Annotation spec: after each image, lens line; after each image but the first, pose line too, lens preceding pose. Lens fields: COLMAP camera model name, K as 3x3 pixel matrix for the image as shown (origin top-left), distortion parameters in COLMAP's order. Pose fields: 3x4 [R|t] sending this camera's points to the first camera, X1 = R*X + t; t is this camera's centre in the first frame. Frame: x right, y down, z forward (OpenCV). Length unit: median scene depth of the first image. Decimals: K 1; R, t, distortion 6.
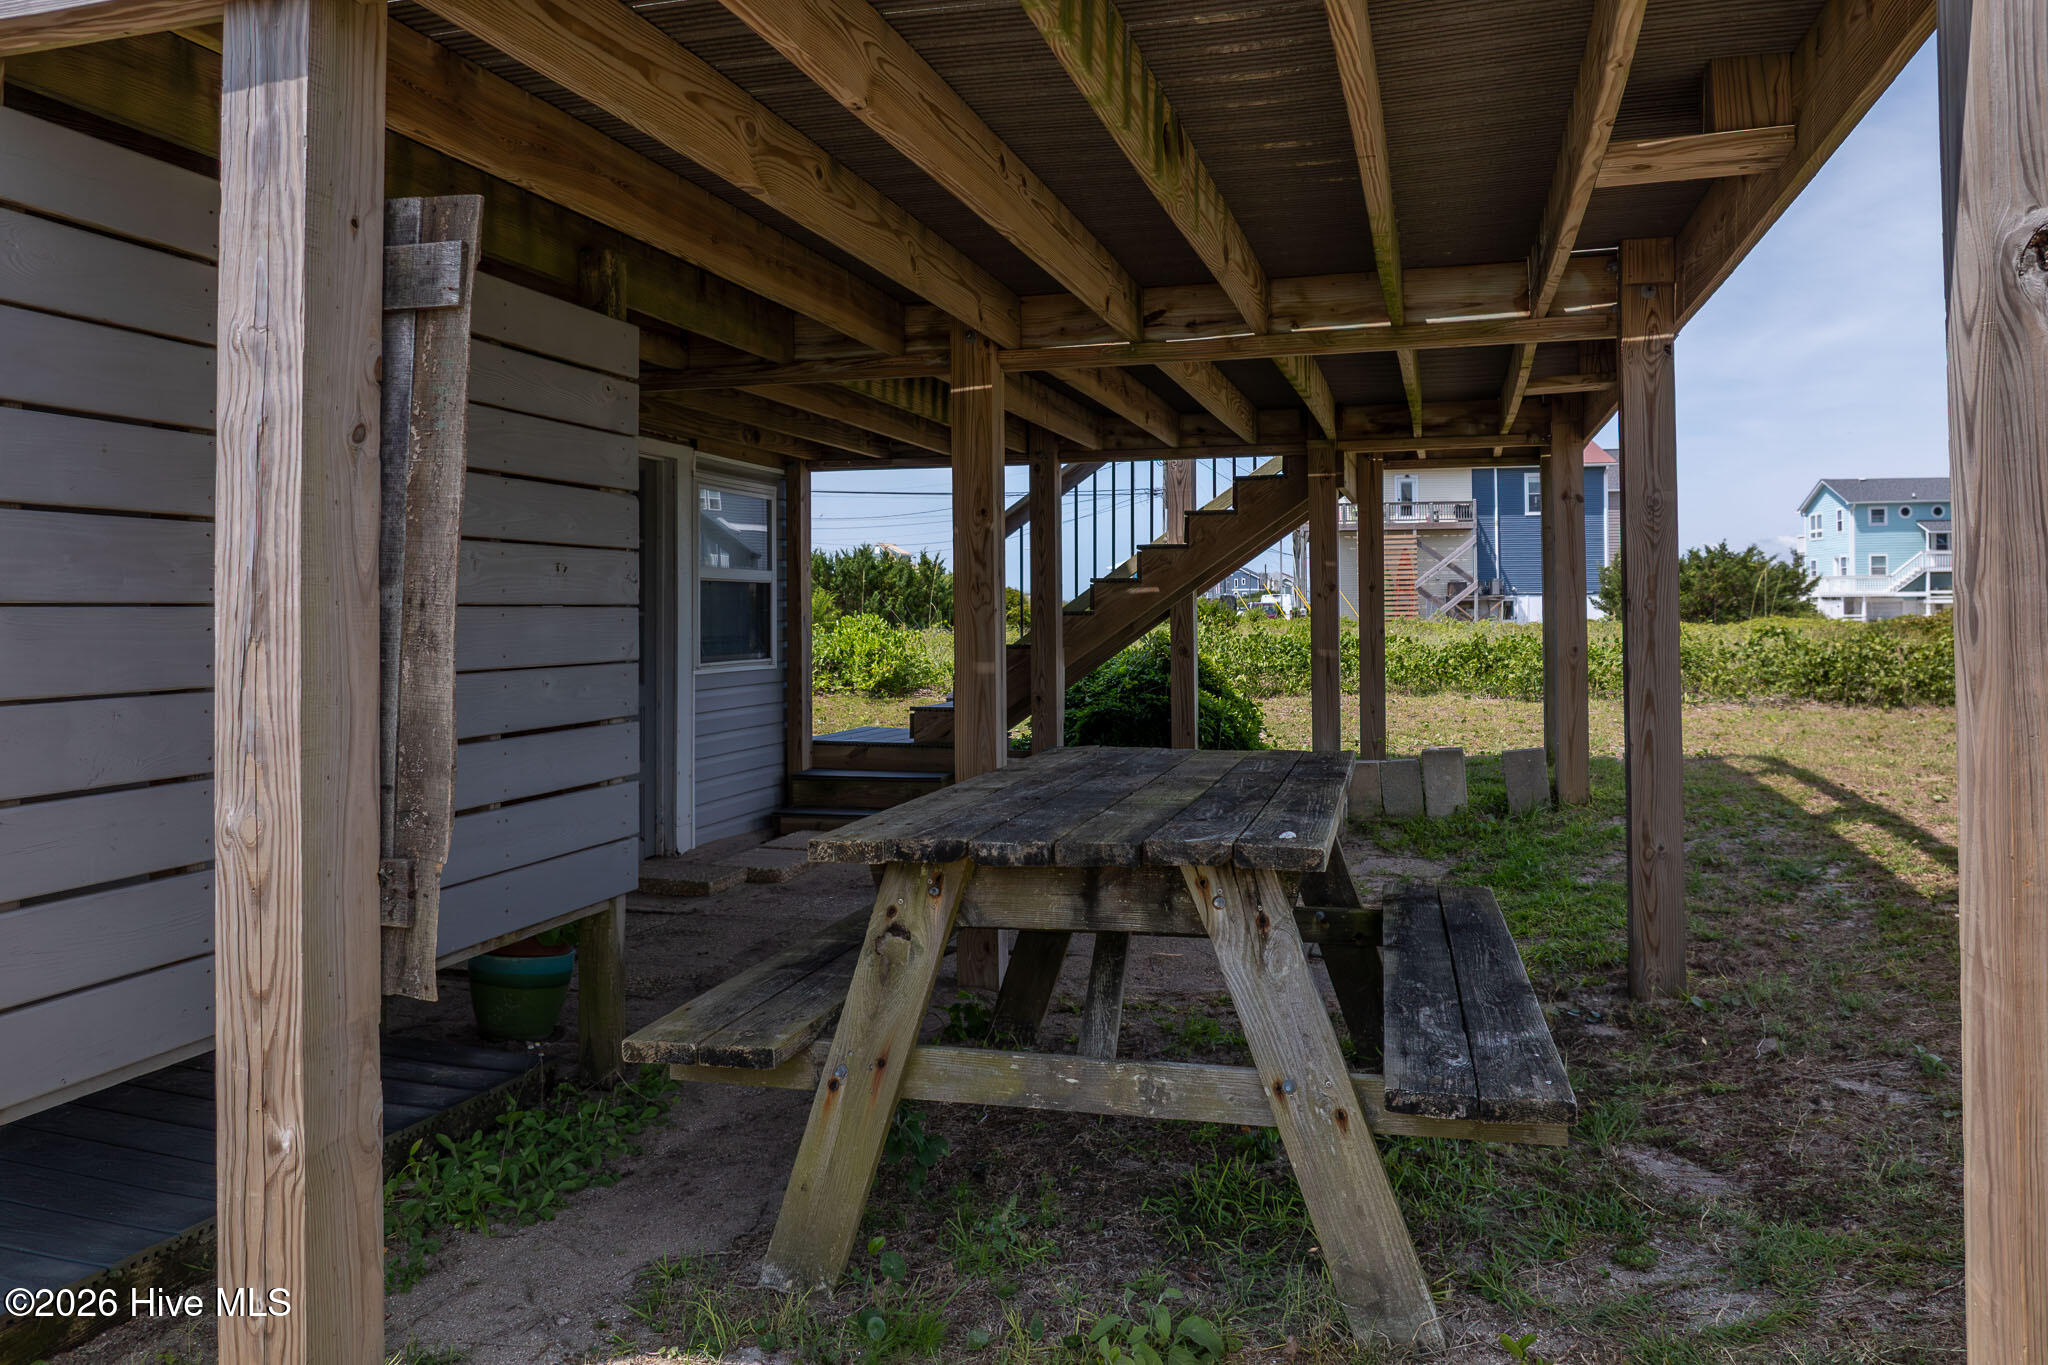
lens RADIAL K [[1455.2, 0, 1024.1], [0, 1455.2, 587.9], [0, 0, 1]] dist [-0.002231, -0.001077]
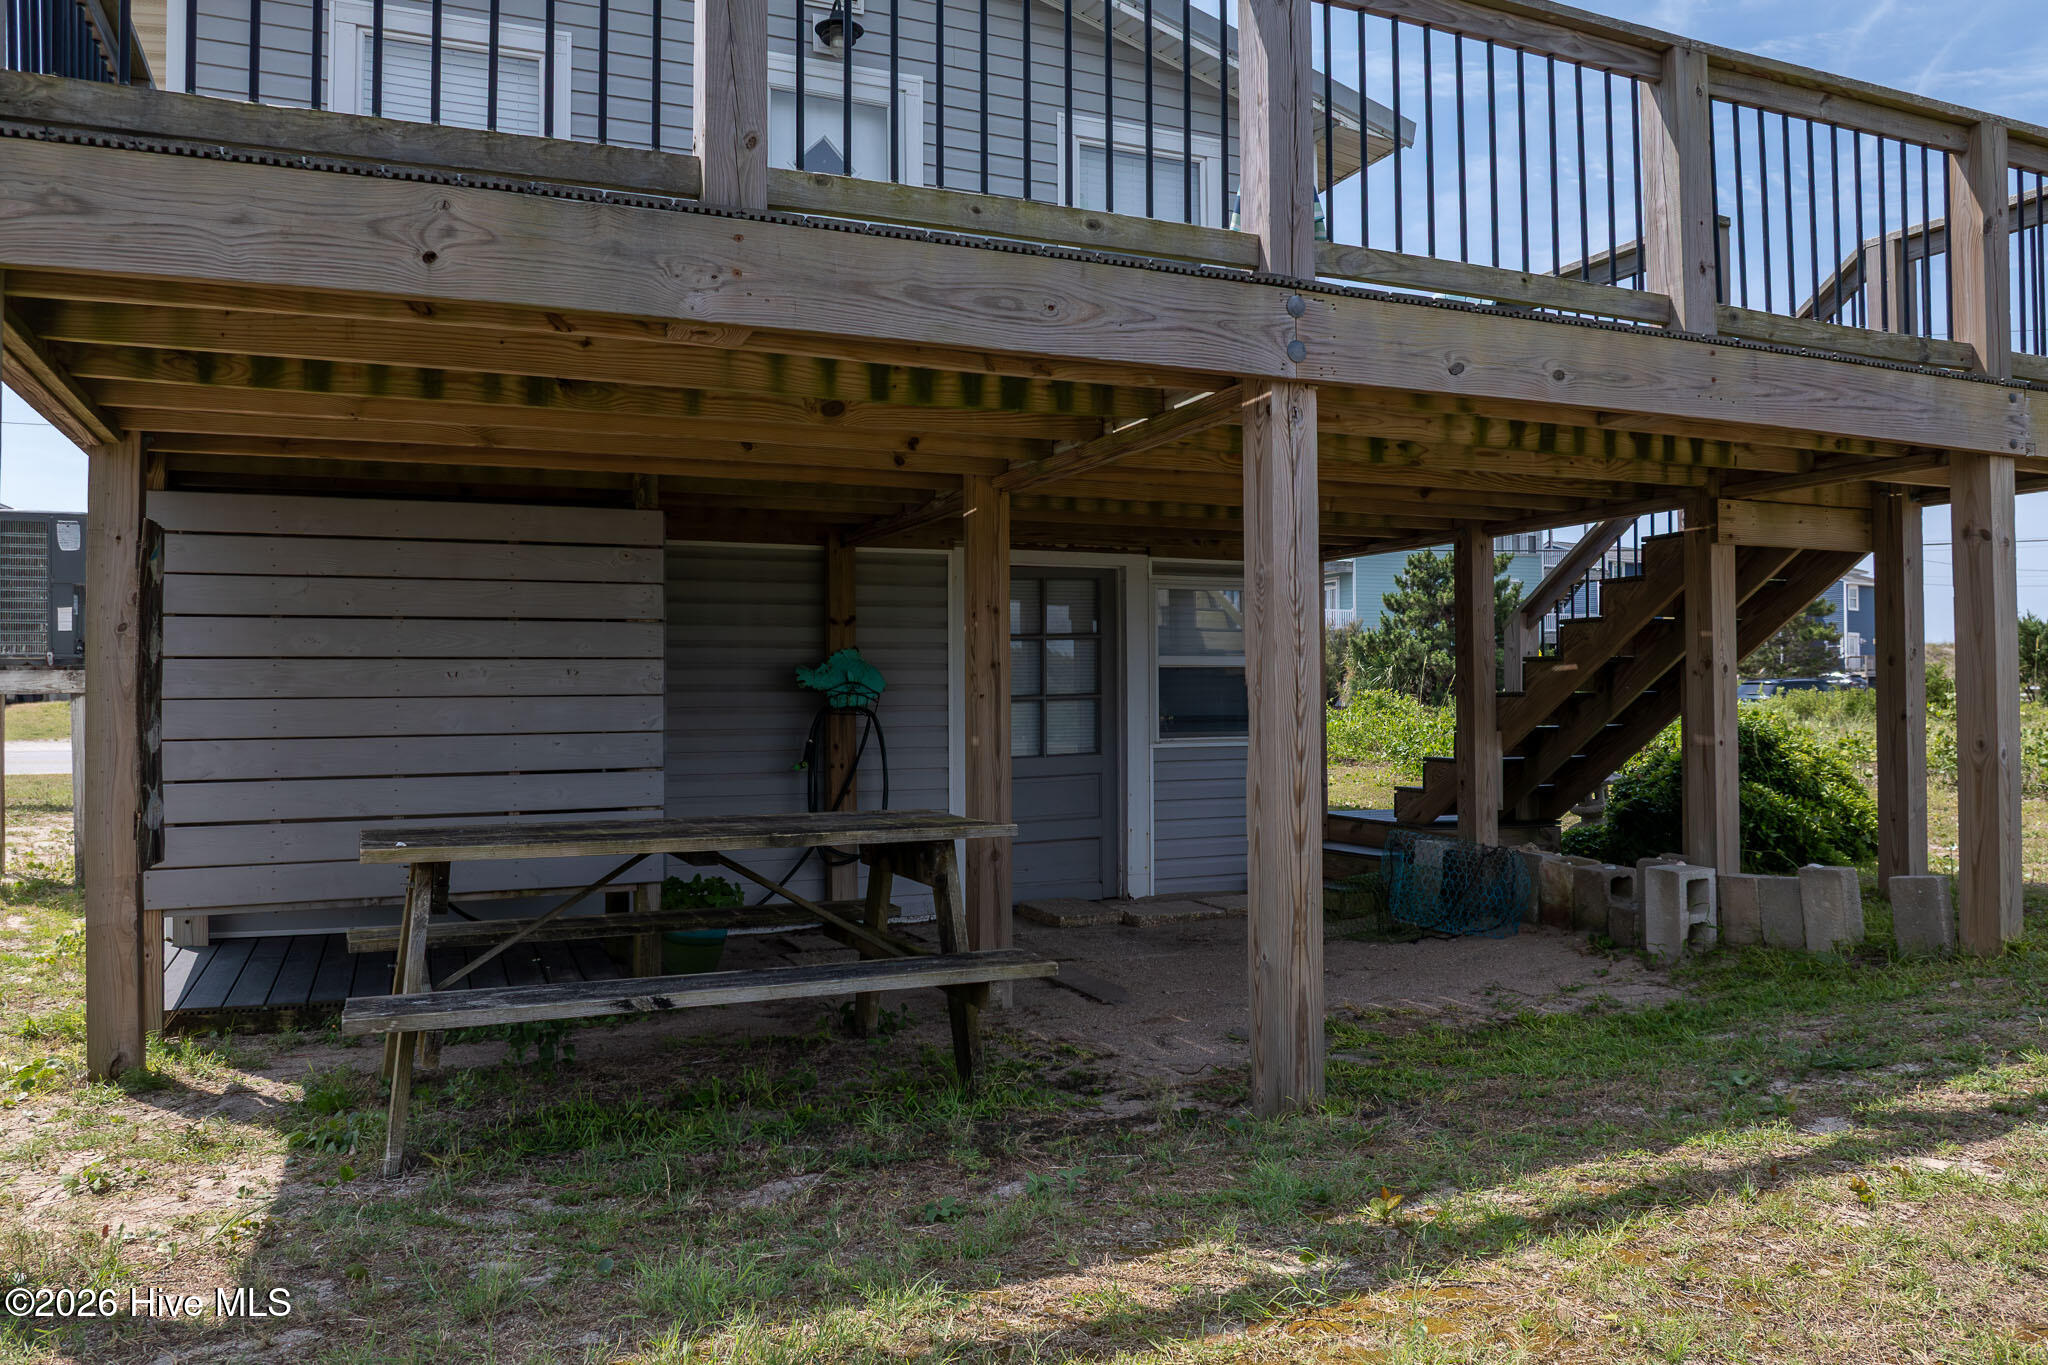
lens RADIAL K [[1453.0, 0, 1036.6], [0, 1453.0, 657.5], [0, 0, 1]] dist [-0.038558, -0.002837]
pose [[0.637211, -0.020924, -0.770405, 0.610929], [0.018287, 0.999760, -0.012028, -0.000790], [0.770472, -0.006425, 0.637441, 0.181120]]
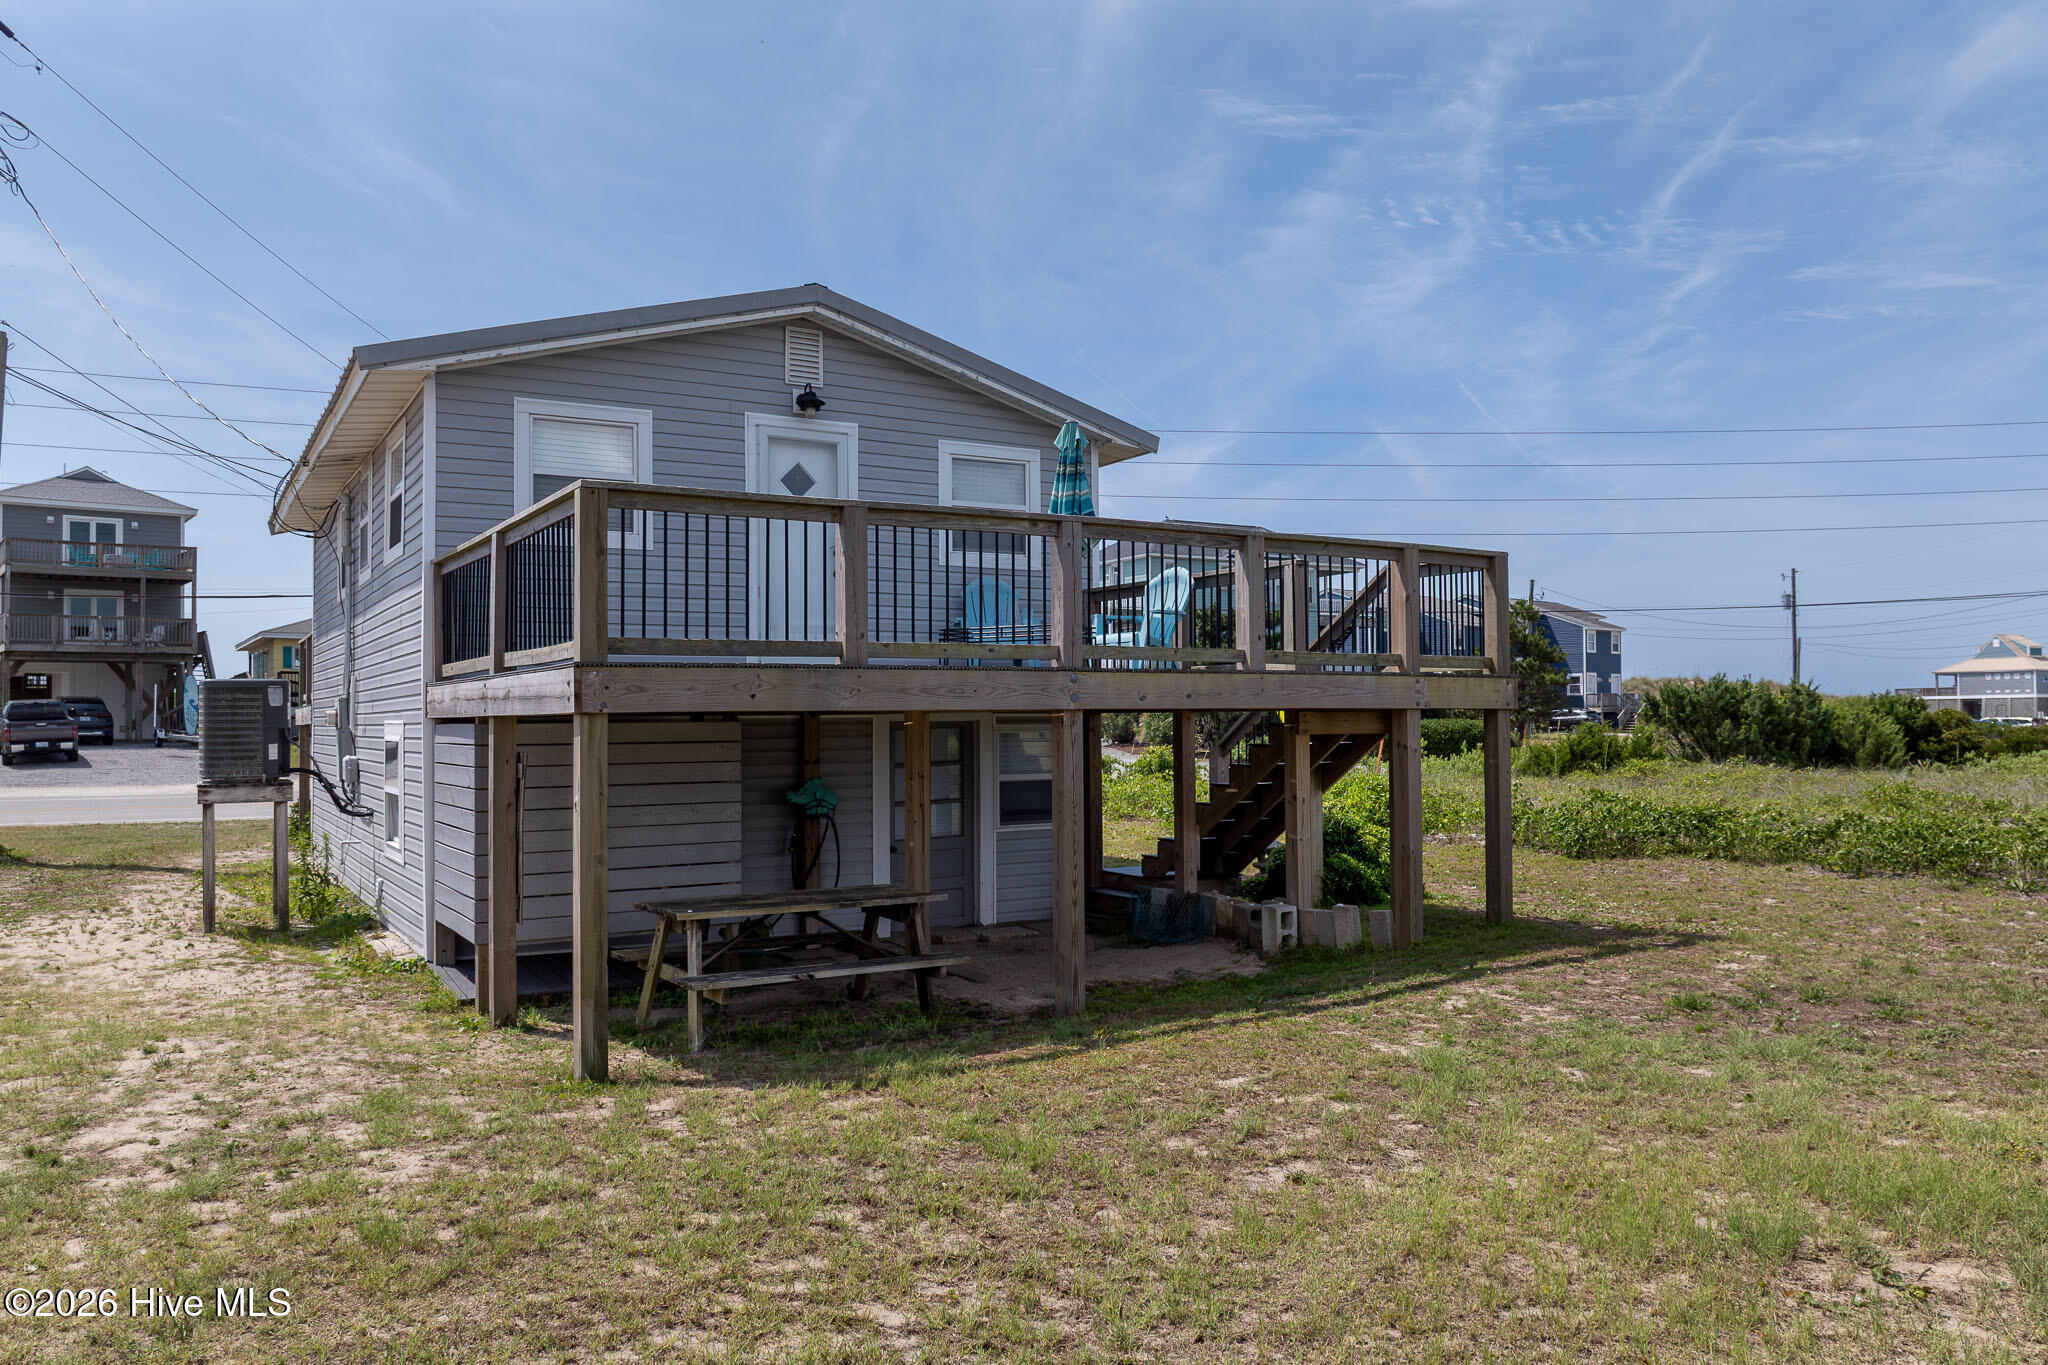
lens RADIAL K [[1453.0, 0, 1036.6], [0, 1453.0, 657.5], [0, 0, 1]] dist [-0.038558, -0.002837]
pose [[0.733380, -0.027979, -0.679243, 1.100049], [0.016064, 0.999587, -0.023831, -0.121971], [0.679630, 0.006566, 0.733526, -0.355671]]
